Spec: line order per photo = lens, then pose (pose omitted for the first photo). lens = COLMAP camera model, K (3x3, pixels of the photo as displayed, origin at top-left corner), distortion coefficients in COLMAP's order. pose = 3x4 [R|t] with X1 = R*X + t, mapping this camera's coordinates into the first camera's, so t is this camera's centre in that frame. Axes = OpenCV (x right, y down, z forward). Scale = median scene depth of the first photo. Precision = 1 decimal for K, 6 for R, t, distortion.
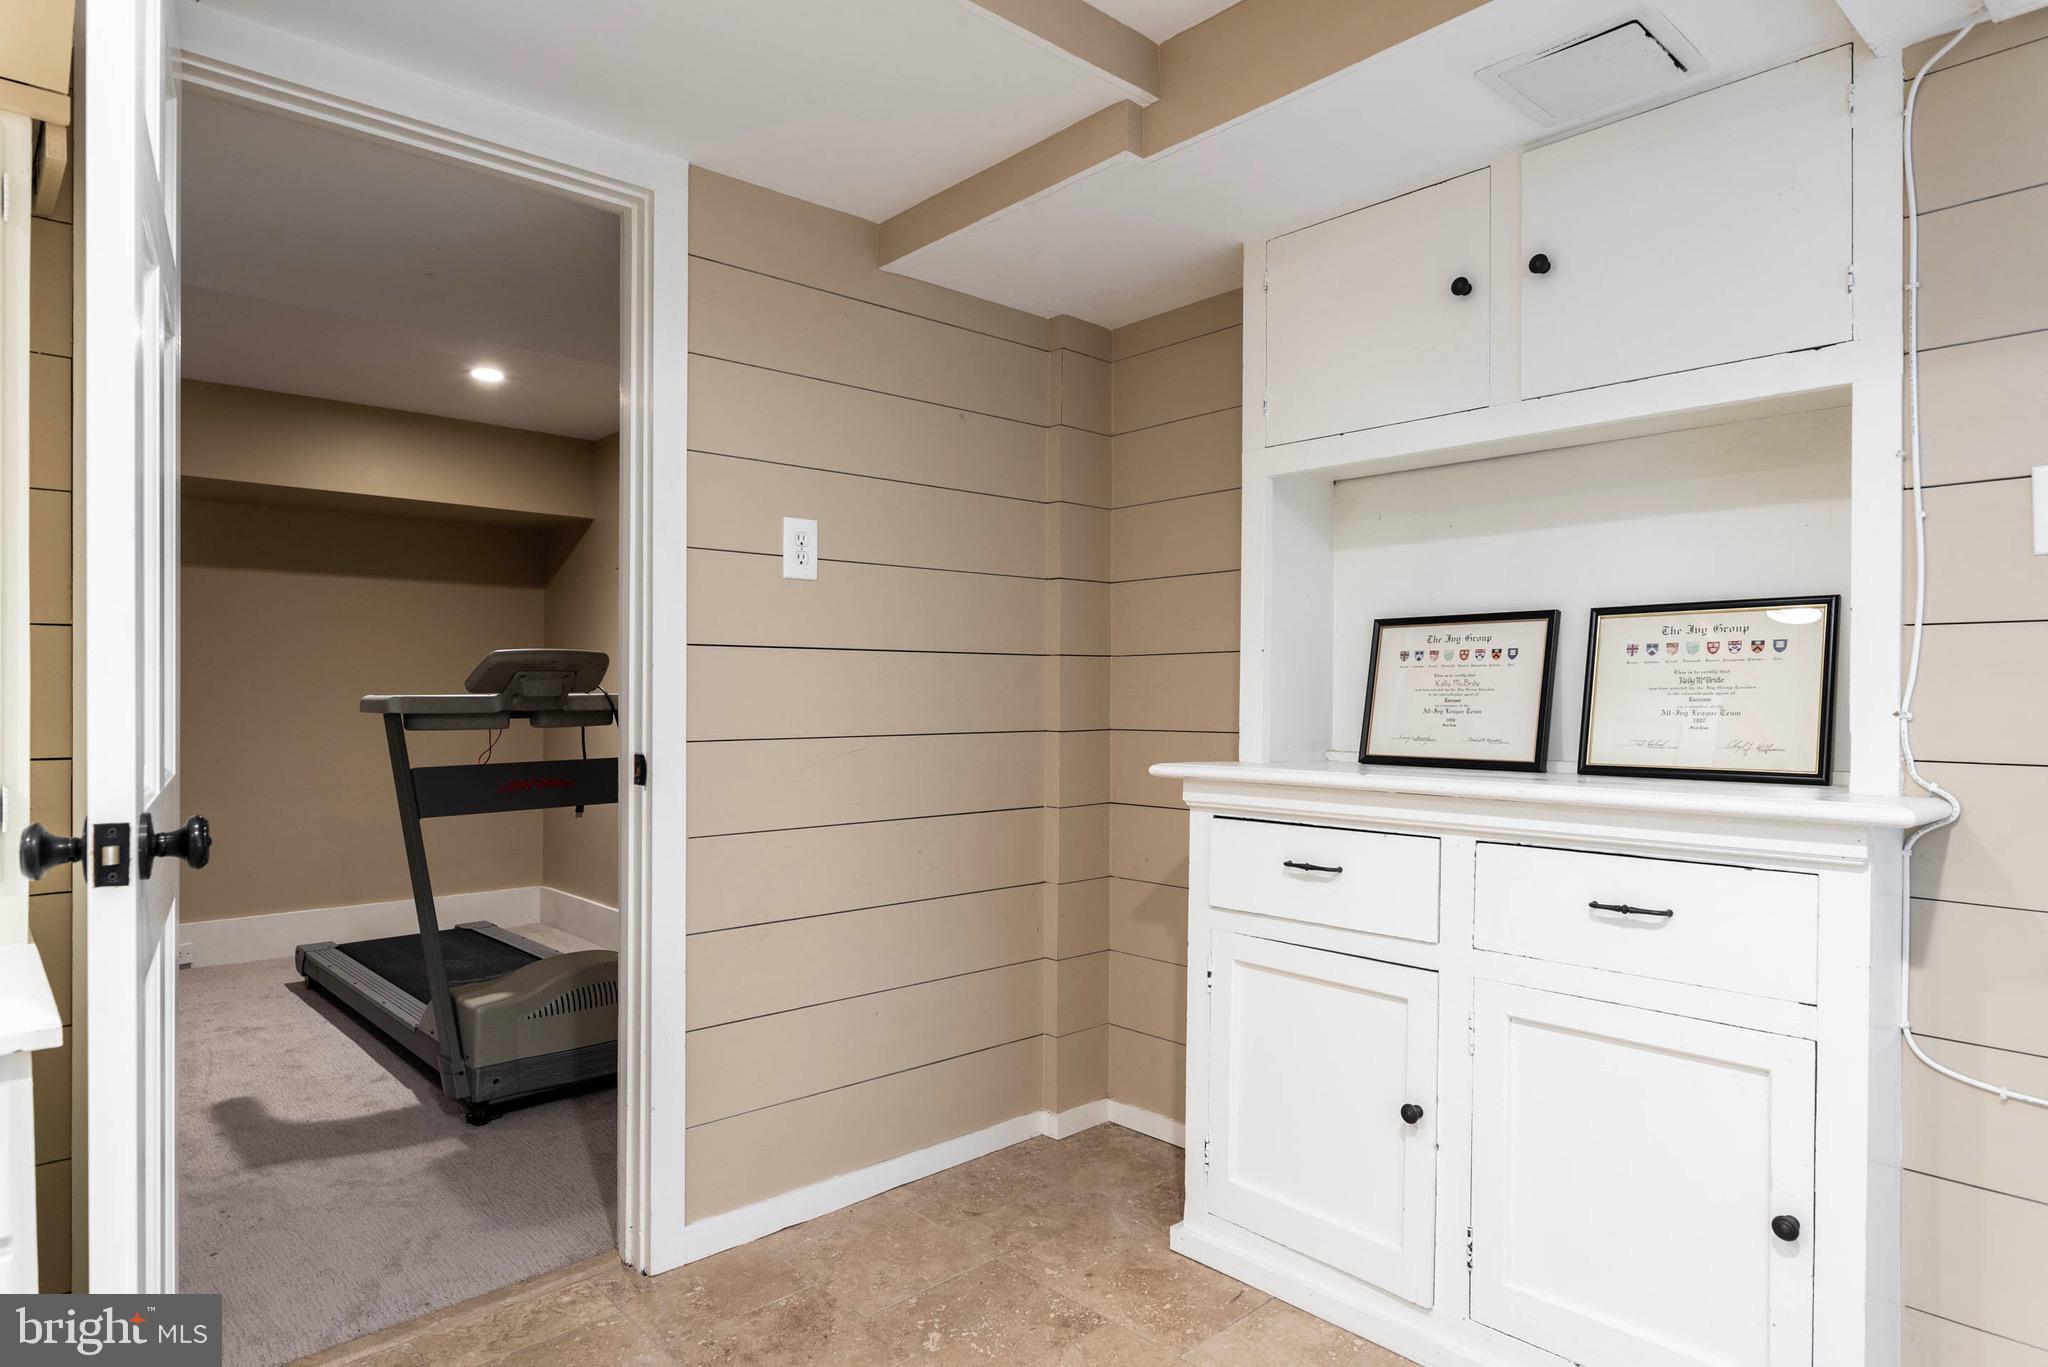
lens RADIAL K [[1180.6, 0, 1021.2], [0, 1180.6, 695.4], [0, 0, 1]] dist [0.000202, -0.000209]
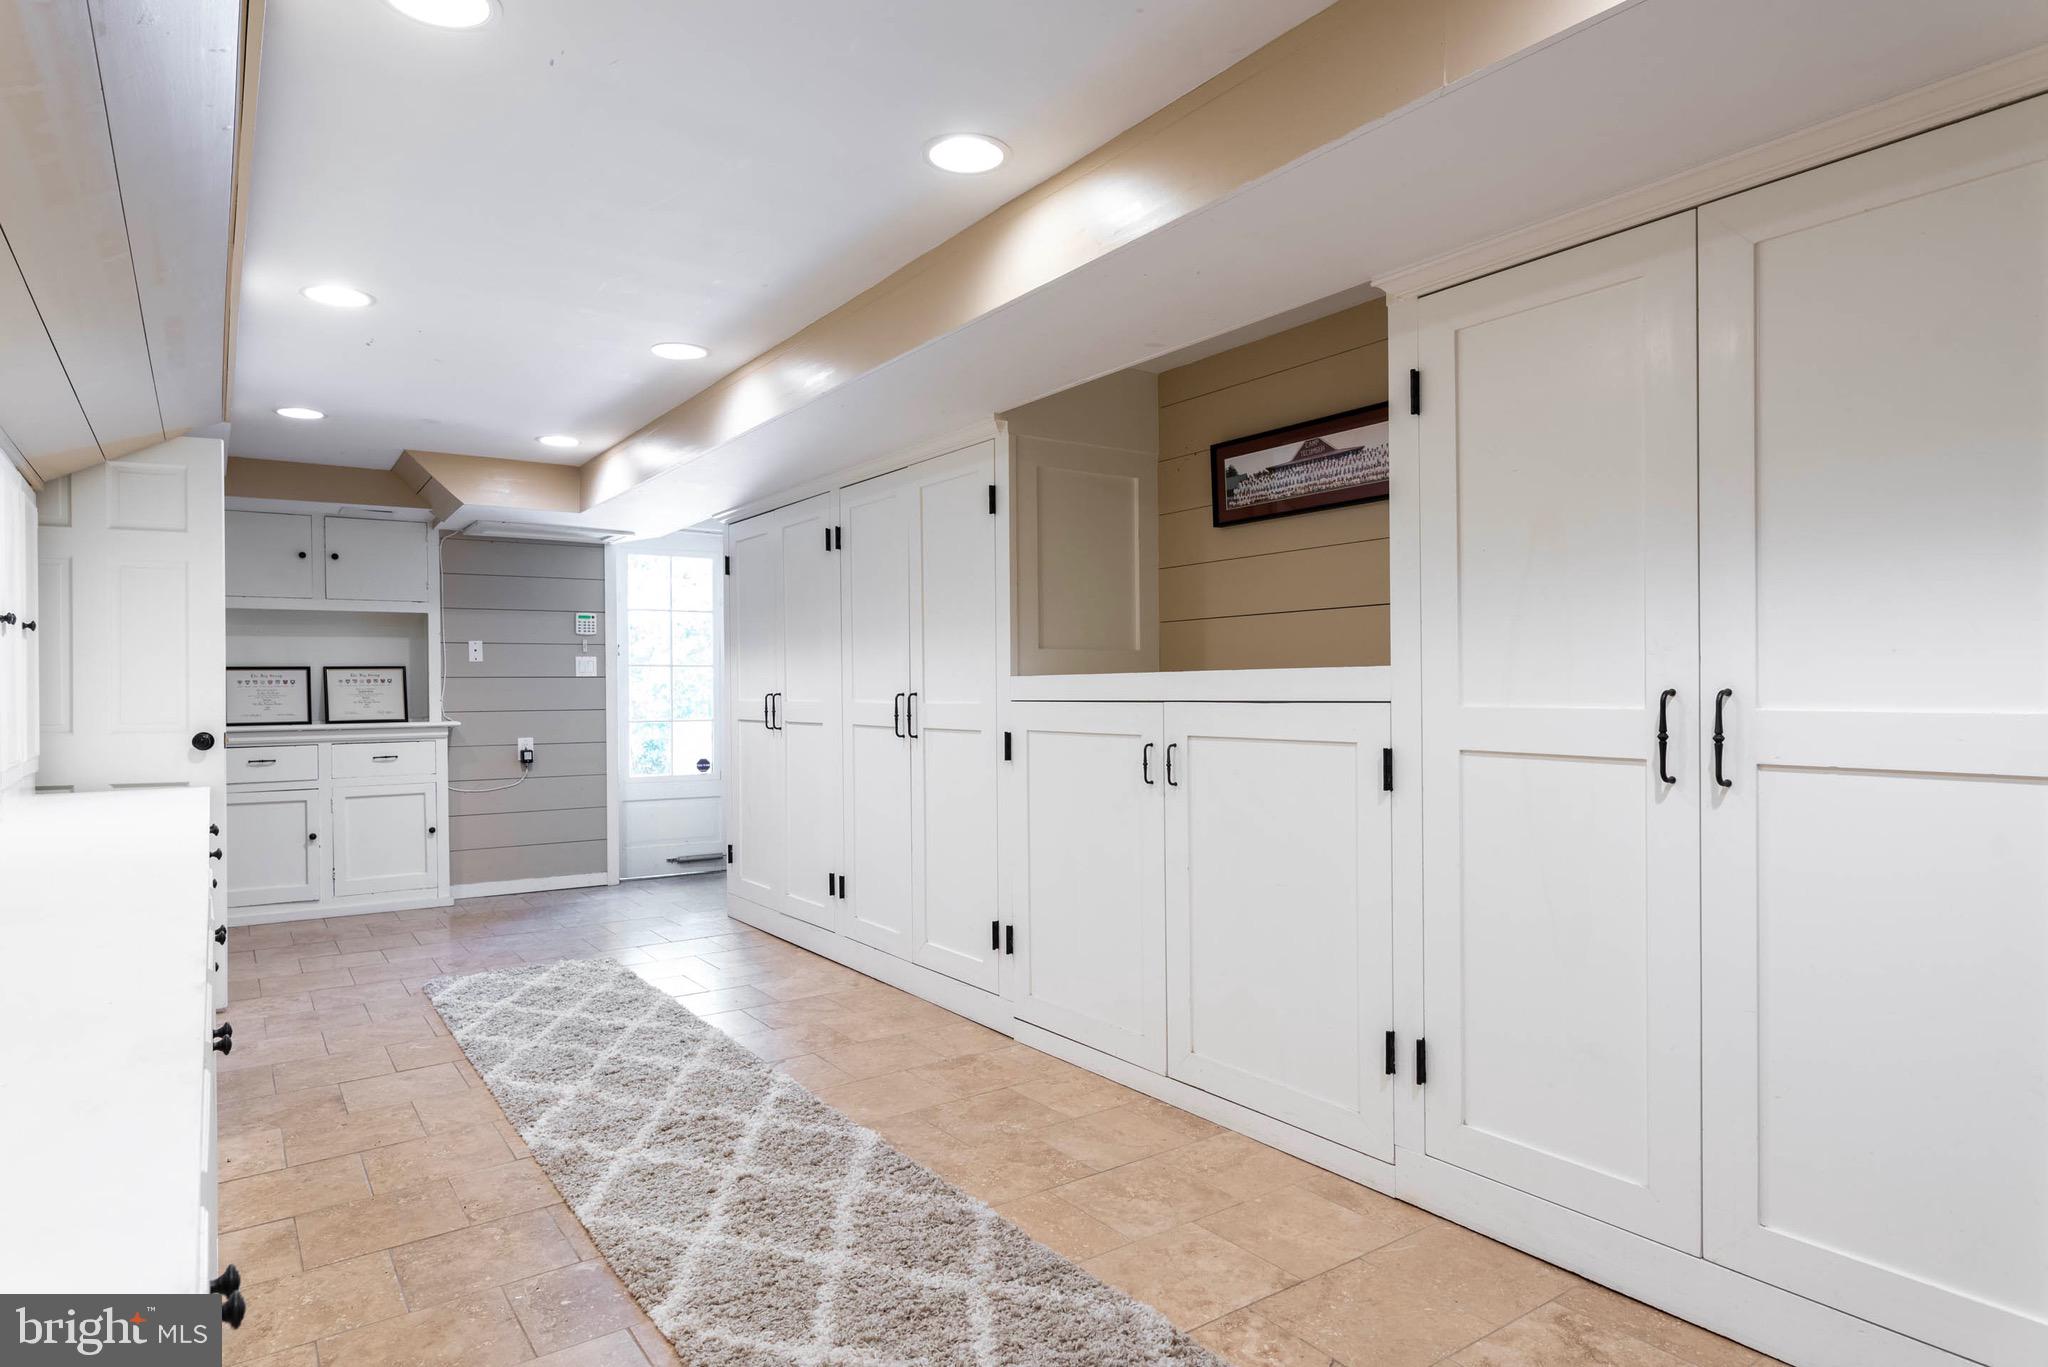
lens RADIAL K [[1180.6, 0, 1024.0], [0, 1180.6, 688.6], [0, 0, 1]] dist [0.000202, -0.000209]
pose [[0.133533, -0.004566, 0.991034, -2.534363], [0.015636, 0.999875, 0.002500, -0.001624], [-0.990921, 0.015161, 0.133588, -1.263693]]
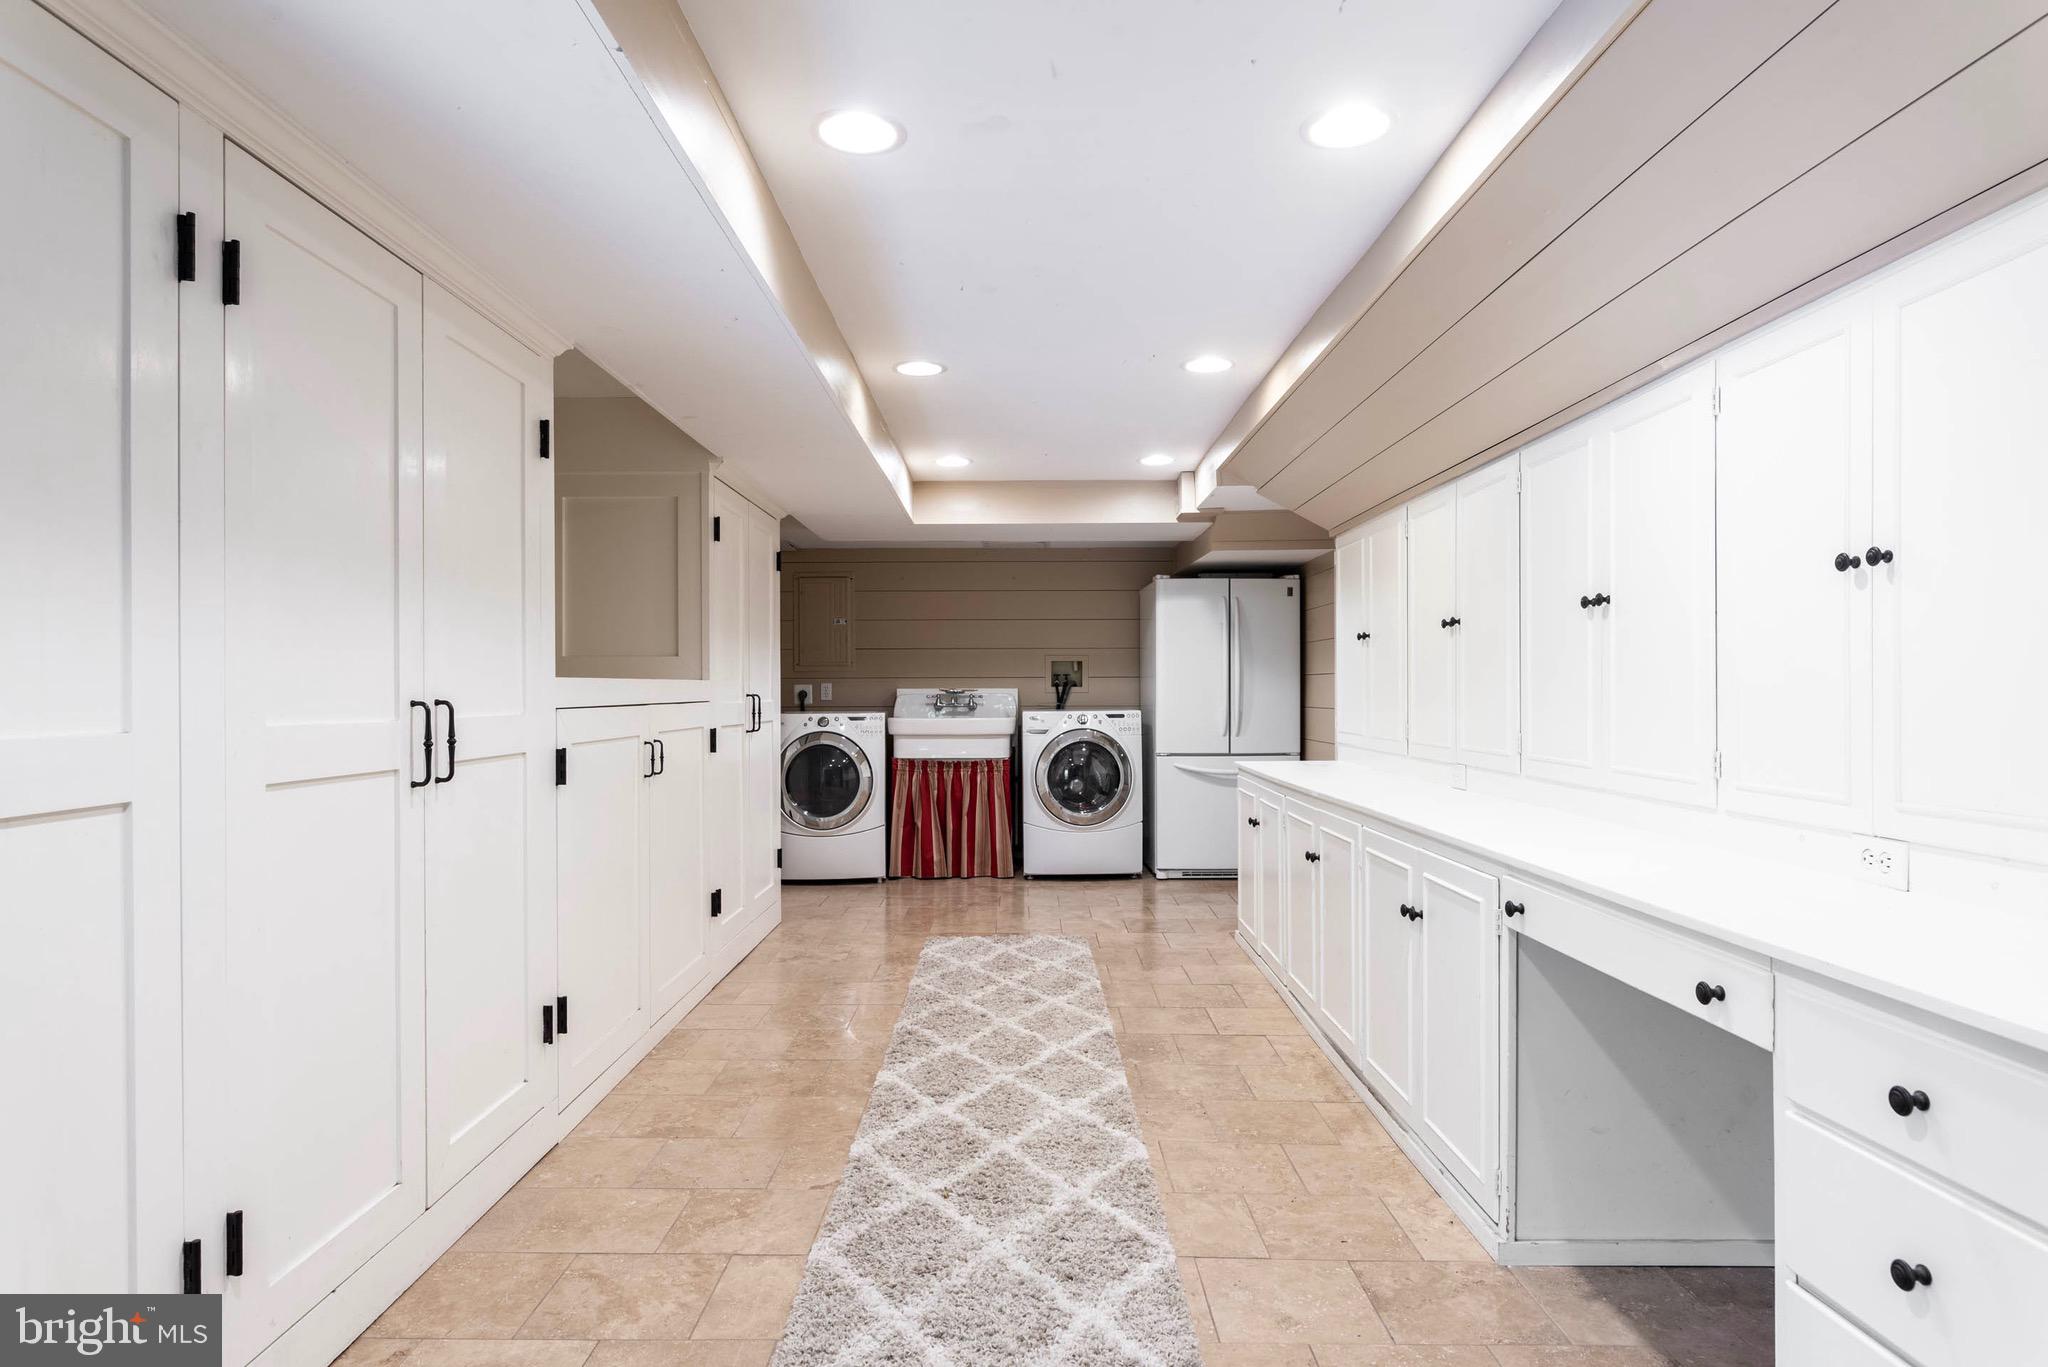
lens RADIAL K [[1180.6, 0, 1022.8], [0, 1180.6, 687.5], [0, 0, 1]] dist [0.000202, -0.000209]
pose [[-0.671318, 0.000817, -0.741169, 2.159755], [0.000124, 1.000000, 0.000989, -0.007829], [0.741169, 0.000572, -0.671318, 1.829723]]
